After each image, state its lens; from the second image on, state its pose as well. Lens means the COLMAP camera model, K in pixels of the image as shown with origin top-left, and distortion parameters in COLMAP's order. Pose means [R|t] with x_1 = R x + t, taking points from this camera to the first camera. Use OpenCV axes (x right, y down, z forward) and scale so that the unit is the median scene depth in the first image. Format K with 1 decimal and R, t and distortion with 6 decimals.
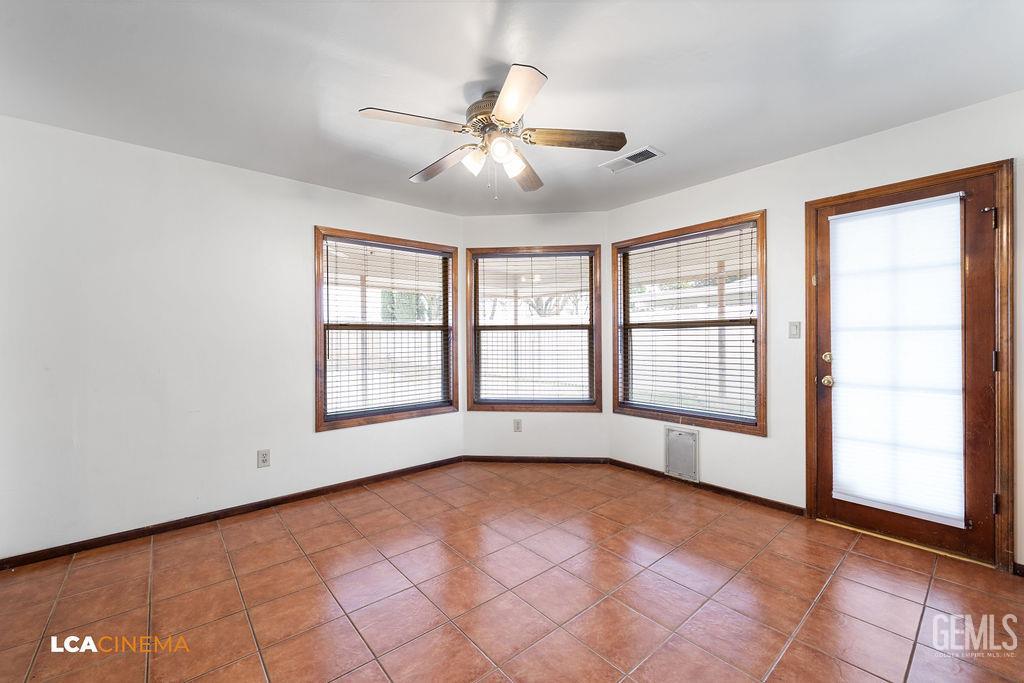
lens RADIAL K [[416.8, 0, 513.8], [0, 416.8, 343.4], [0, 0, 1]] dist [-0.000362, 0.000126]
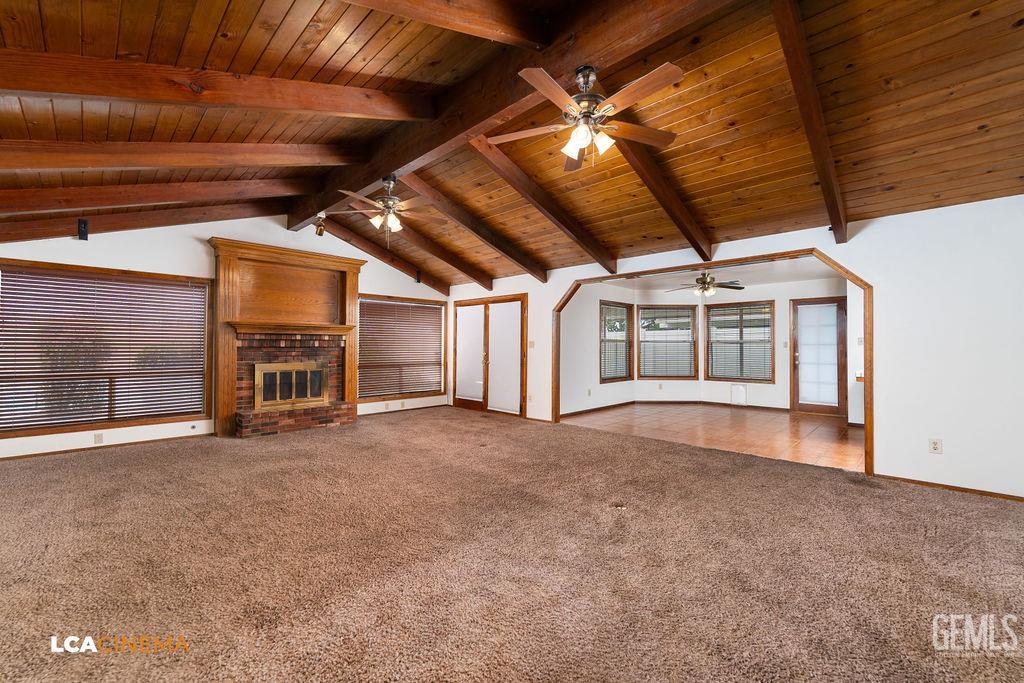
lens RADIAL K [[416.8, 0, 510.1], [0, 416.8, 339.6], [0, 0, 1]] dist [-0.000362, 0.000126]
pose [[0.995737, 0.013811, 0.091201, -1.330163], [-0.011223, 0.999521, -0.028833, 0.031023], [-0.091555, 0.027686, 0.995415, -1.512969]]
